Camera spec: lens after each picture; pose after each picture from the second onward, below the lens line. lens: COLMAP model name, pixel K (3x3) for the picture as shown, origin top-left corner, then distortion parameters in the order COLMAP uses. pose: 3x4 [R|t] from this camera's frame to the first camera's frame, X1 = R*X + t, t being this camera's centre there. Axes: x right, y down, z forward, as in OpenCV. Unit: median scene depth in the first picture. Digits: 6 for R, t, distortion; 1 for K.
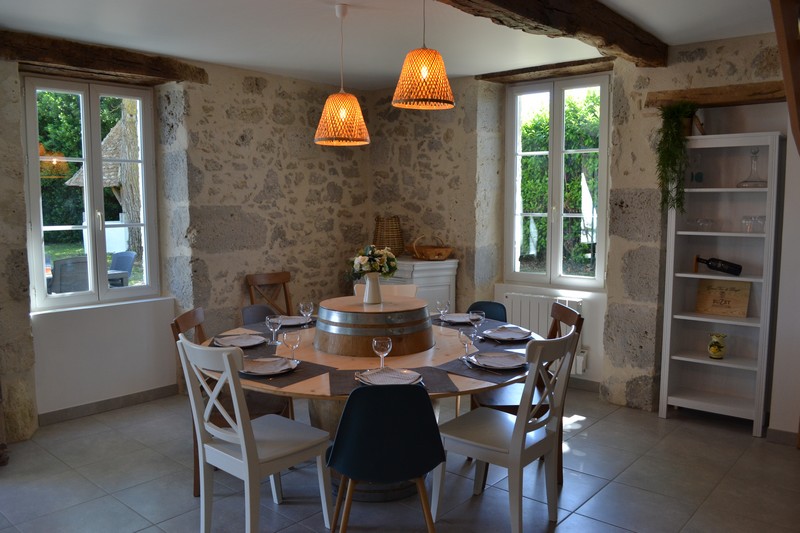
lens RADIAL K [[655.9, 0, 398.6], [0, 655.9, 268.1], [0, 0, 1]] dist [-0.042669, -0.005601]
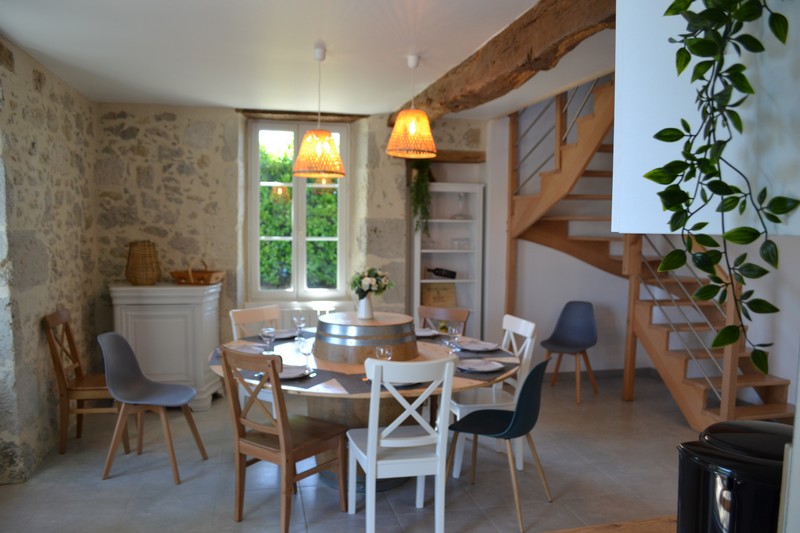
lens RADIAL K [[655.9, 0, 370.6], [0, 655.9, 277.0], [0, 0, 1]] dist [-0.042669, -0.005601]
pose [[0.600833, -0.053401, 0.797589, -0.584579], [0.066858, 0.997627, 0.016429, -0.022479], [-0.796574, 0.043454, 0.602977, 0.187759]]
